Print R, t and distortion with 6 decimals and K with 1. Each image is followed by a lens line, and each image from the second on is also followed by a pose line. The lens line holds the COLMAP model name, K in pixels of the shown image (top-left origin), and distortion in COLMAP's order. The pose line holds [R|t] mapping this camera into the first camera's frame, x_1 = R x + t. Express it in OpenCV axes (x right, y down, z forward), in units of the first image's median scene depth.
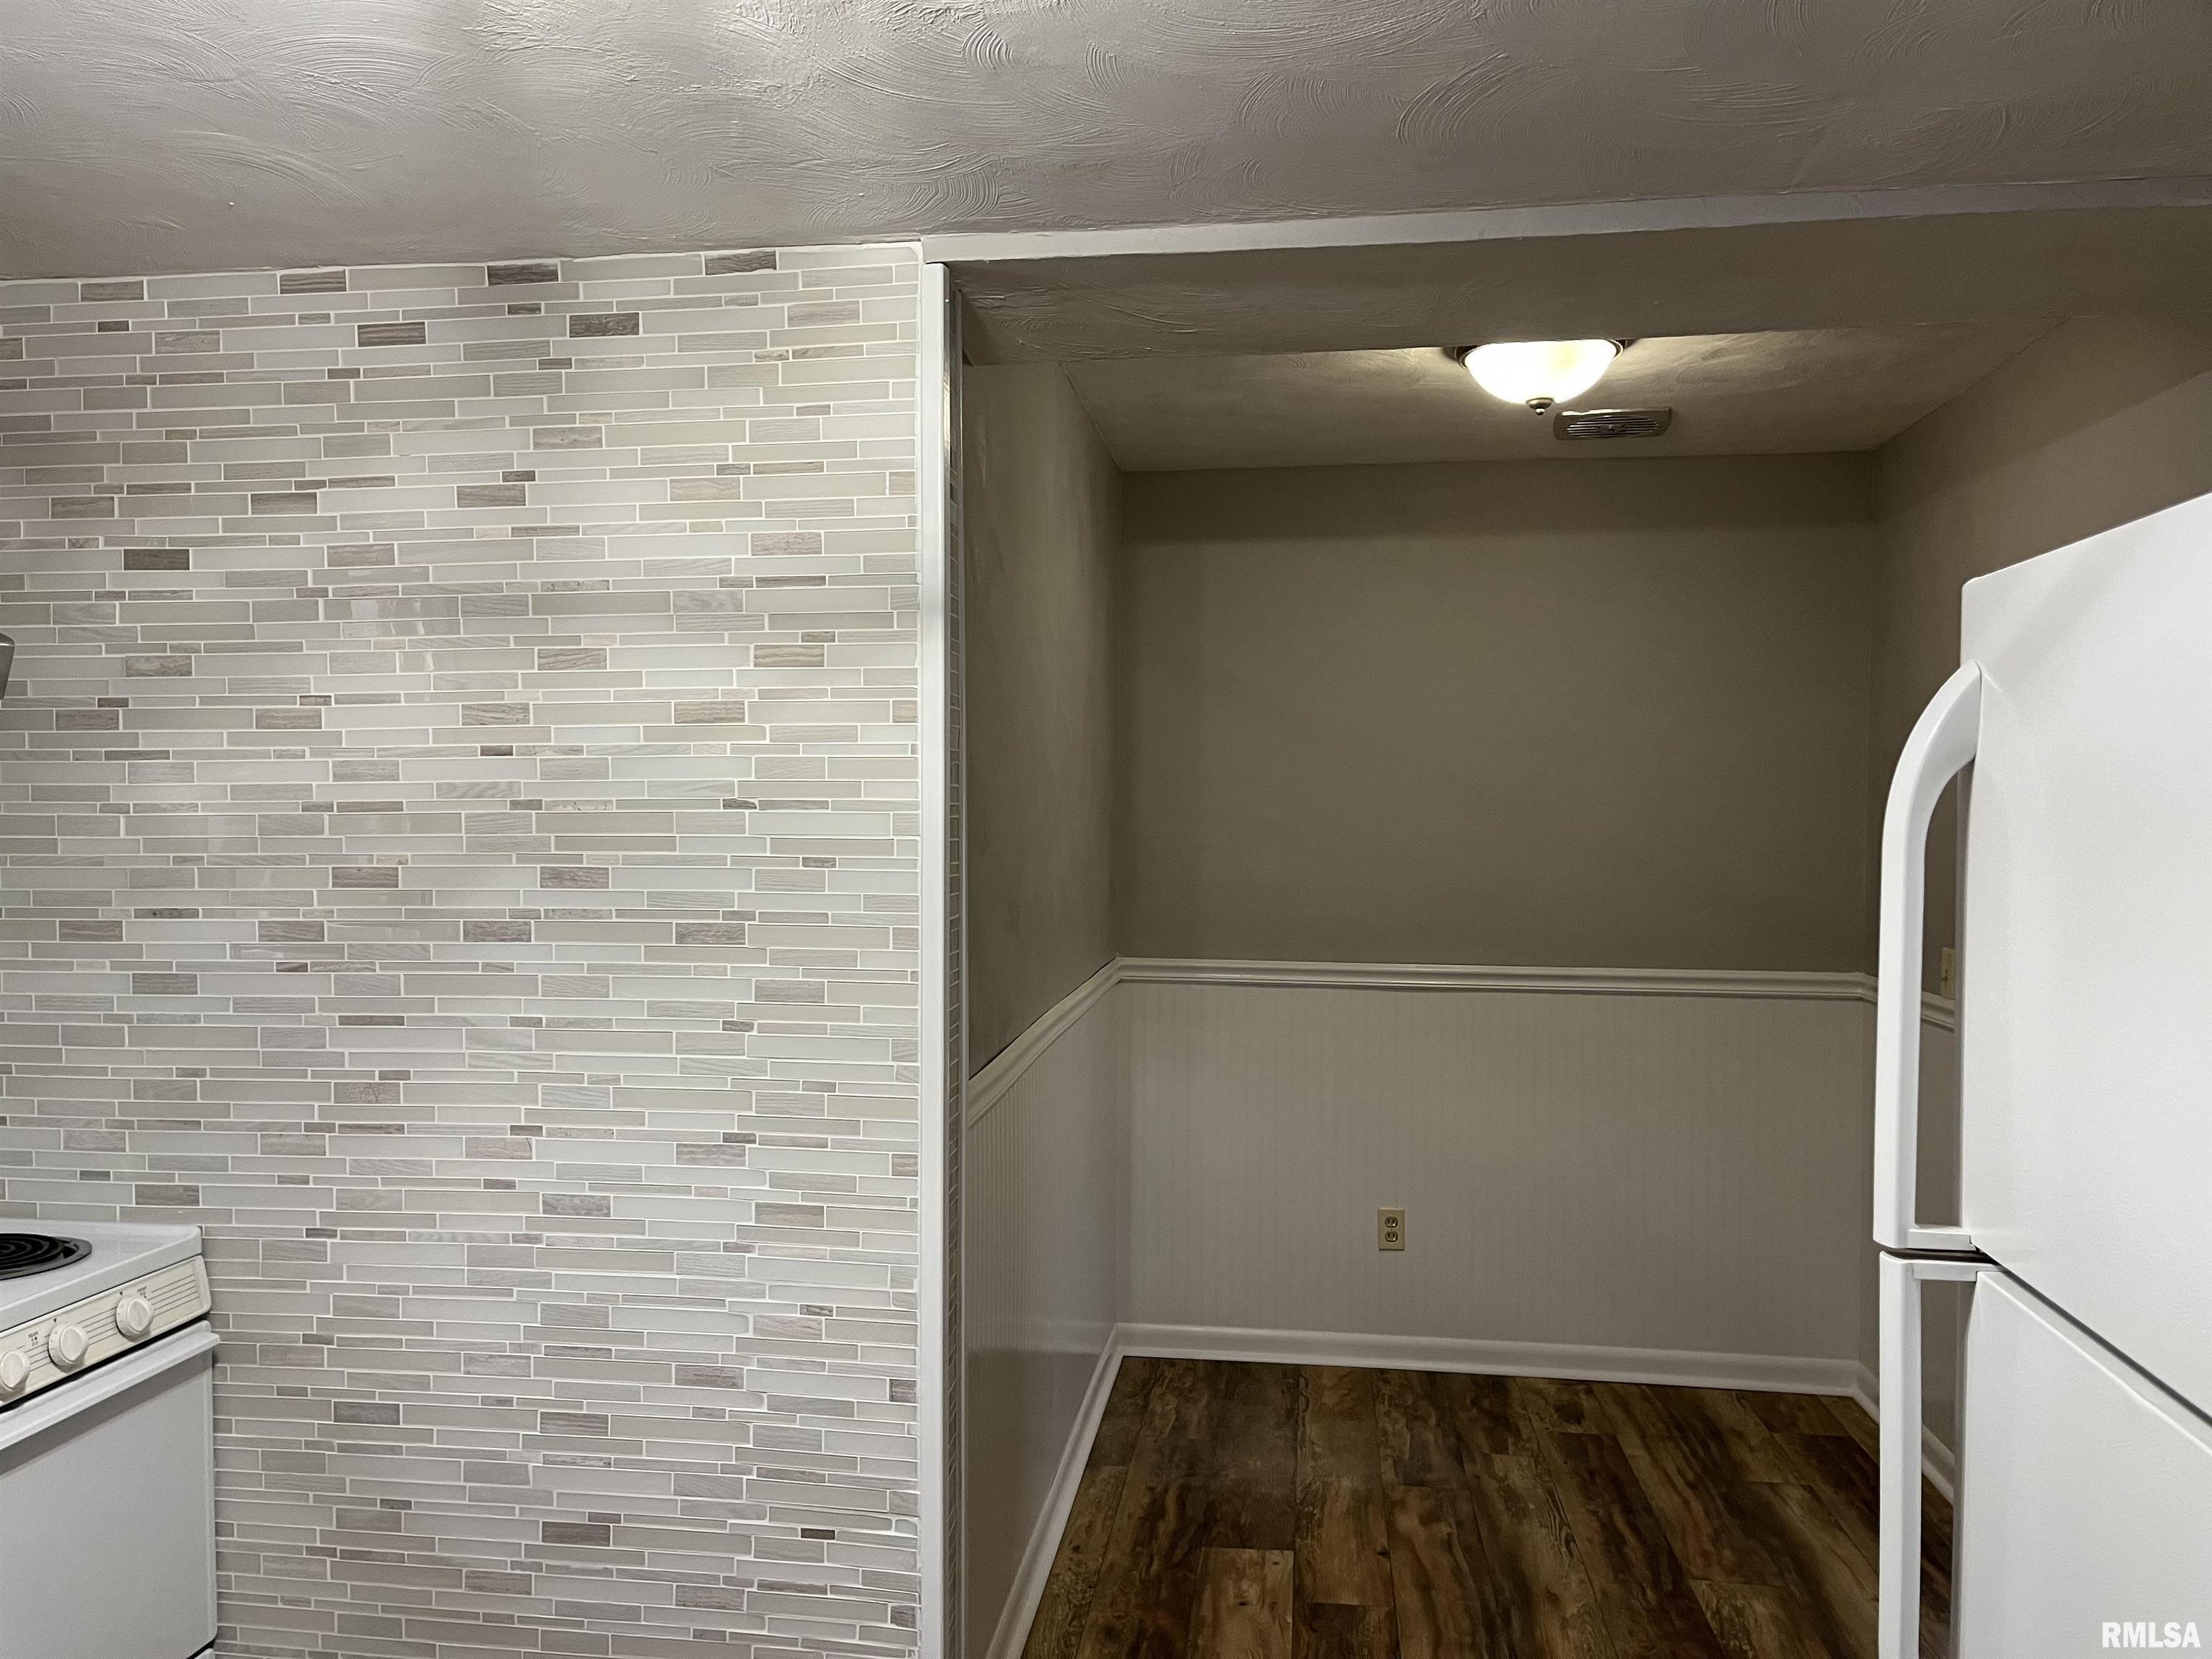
lens RADIAL K [[1689.4, 0, 1100.0], [0, 1689.4, 824.2], [0, 0, 1]] dist [0.085841, -0.098499]
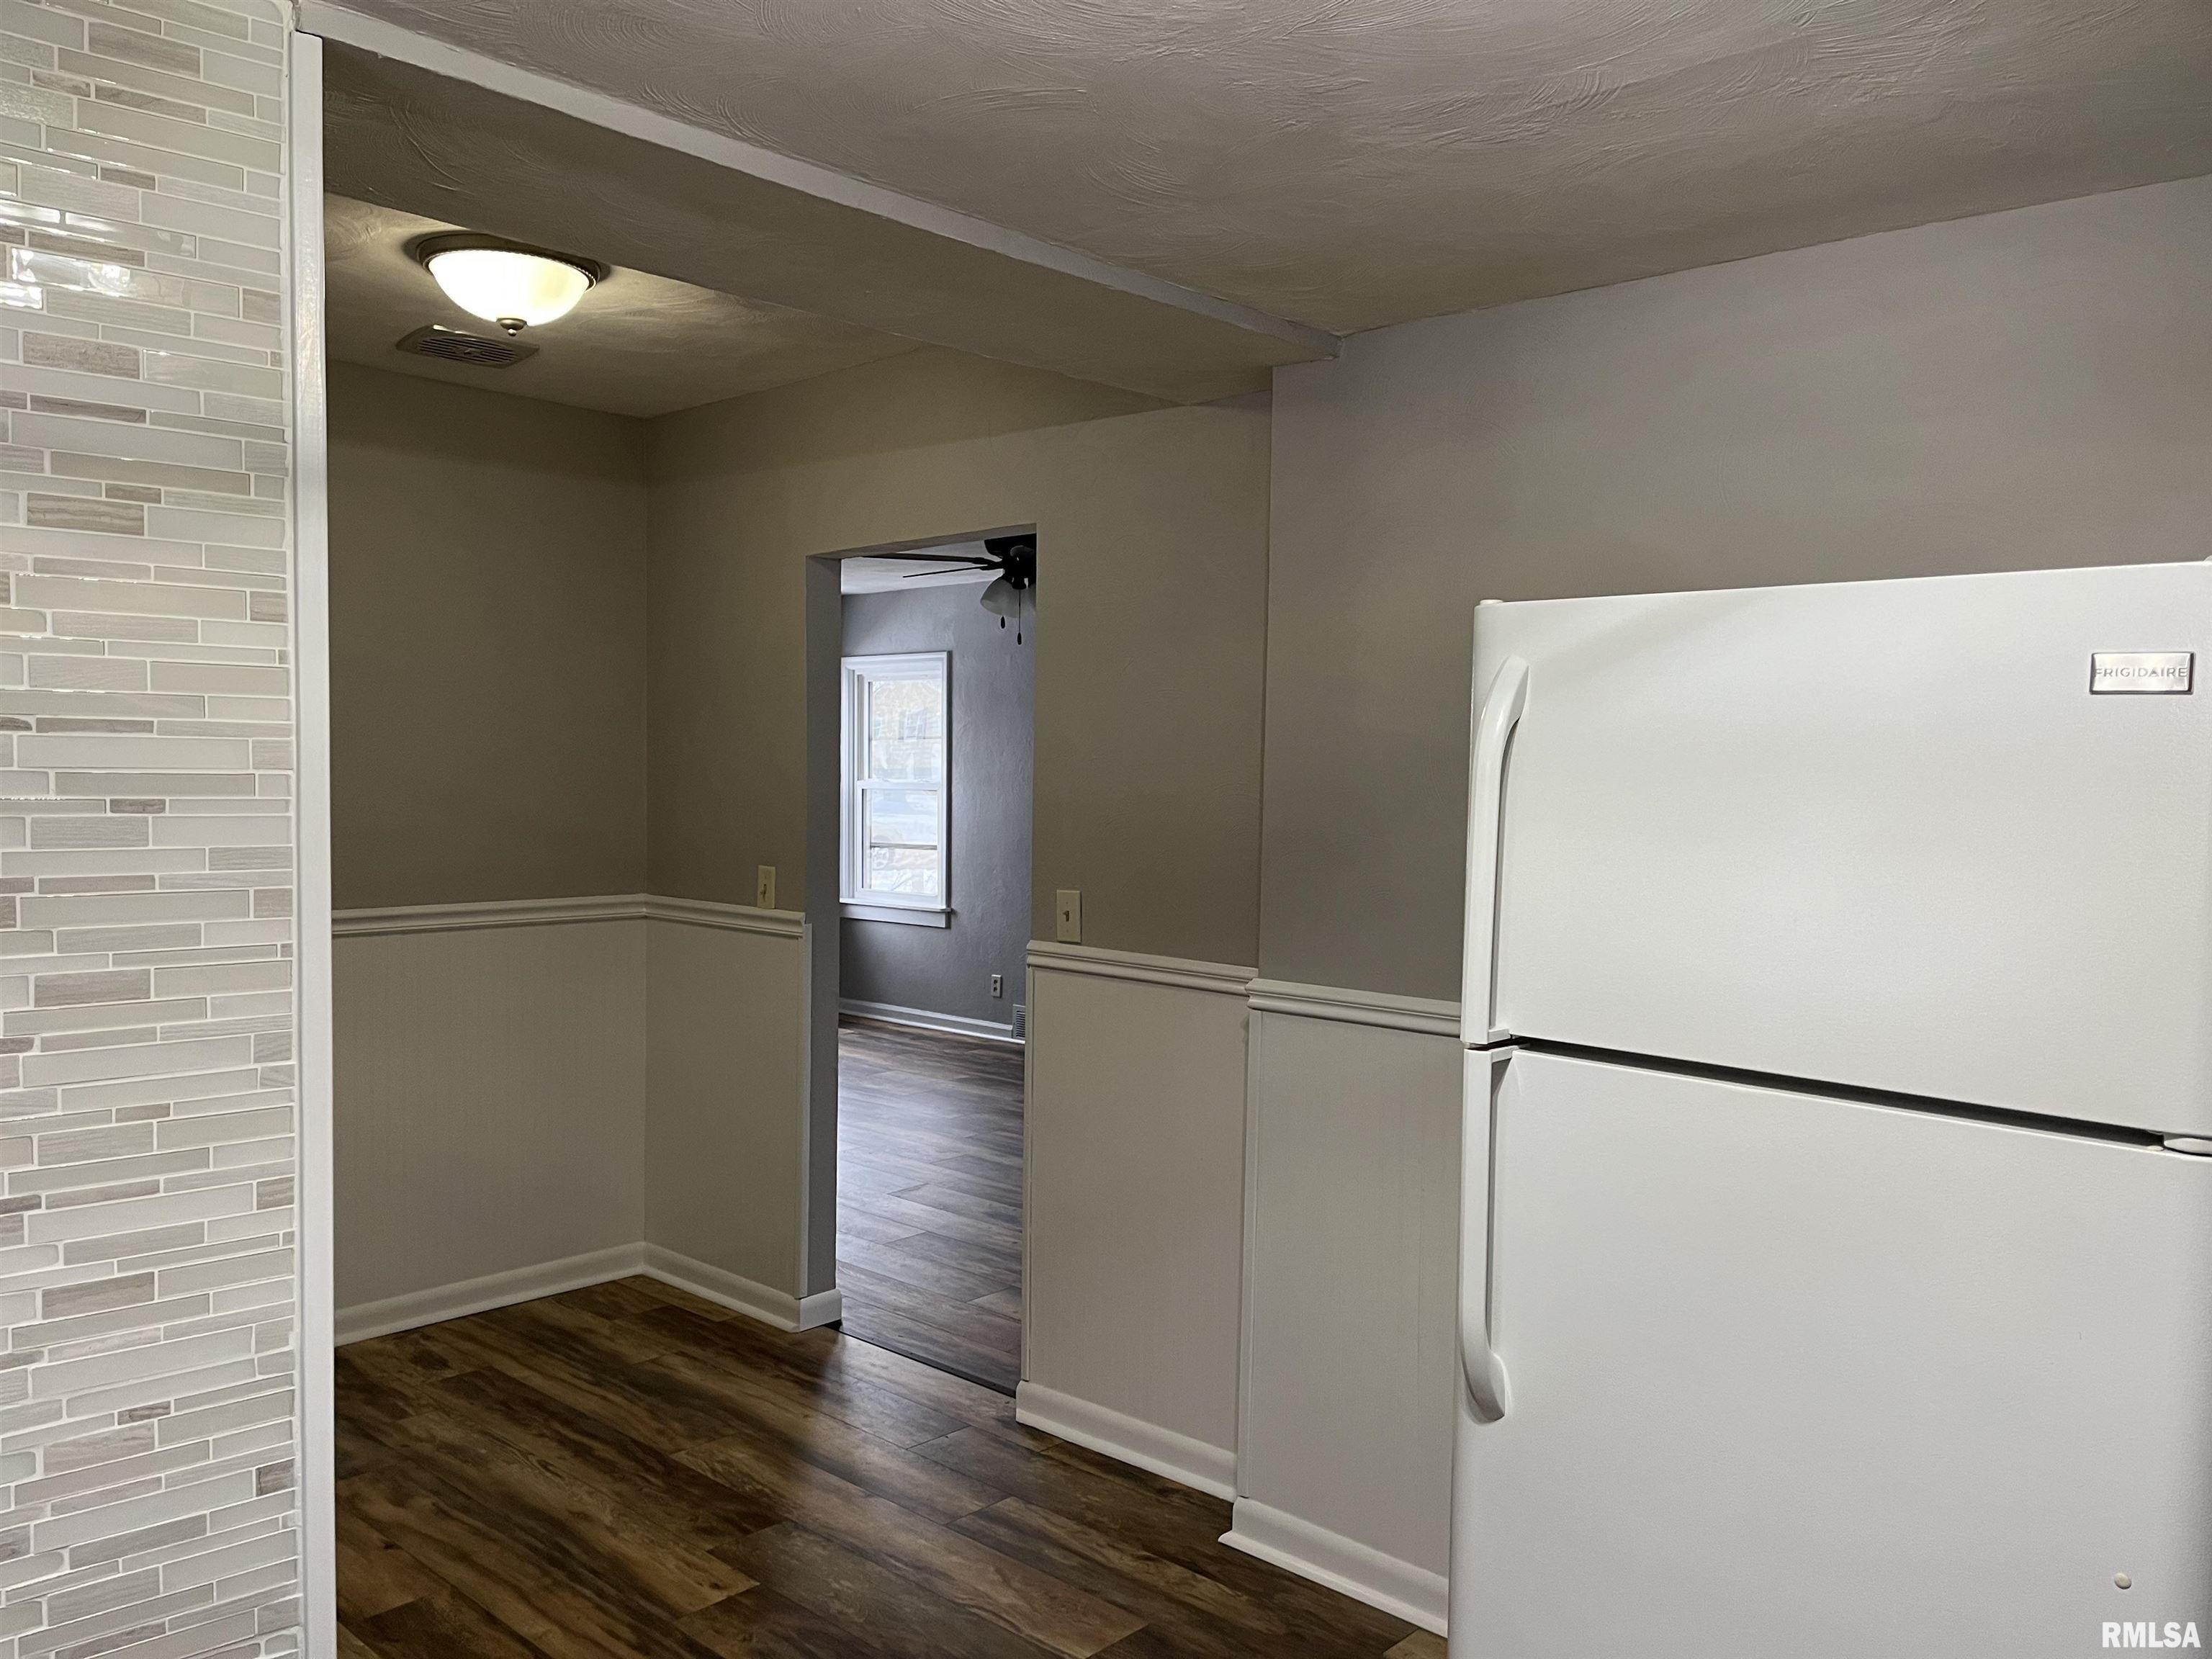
lens RADIAL K [[1689.4, 0, 1100.0], [0, 1689.4, 824.2], [0, 0, 1]] dist [0.085841, -0.098499]
pose [[0.573178, -0.026881, 0.818990, -0.529430], [-0.005152, 0.999324, 0.036405, 0.001315], [-0.819415, -0.025086, 0.572652, 0.239059]]
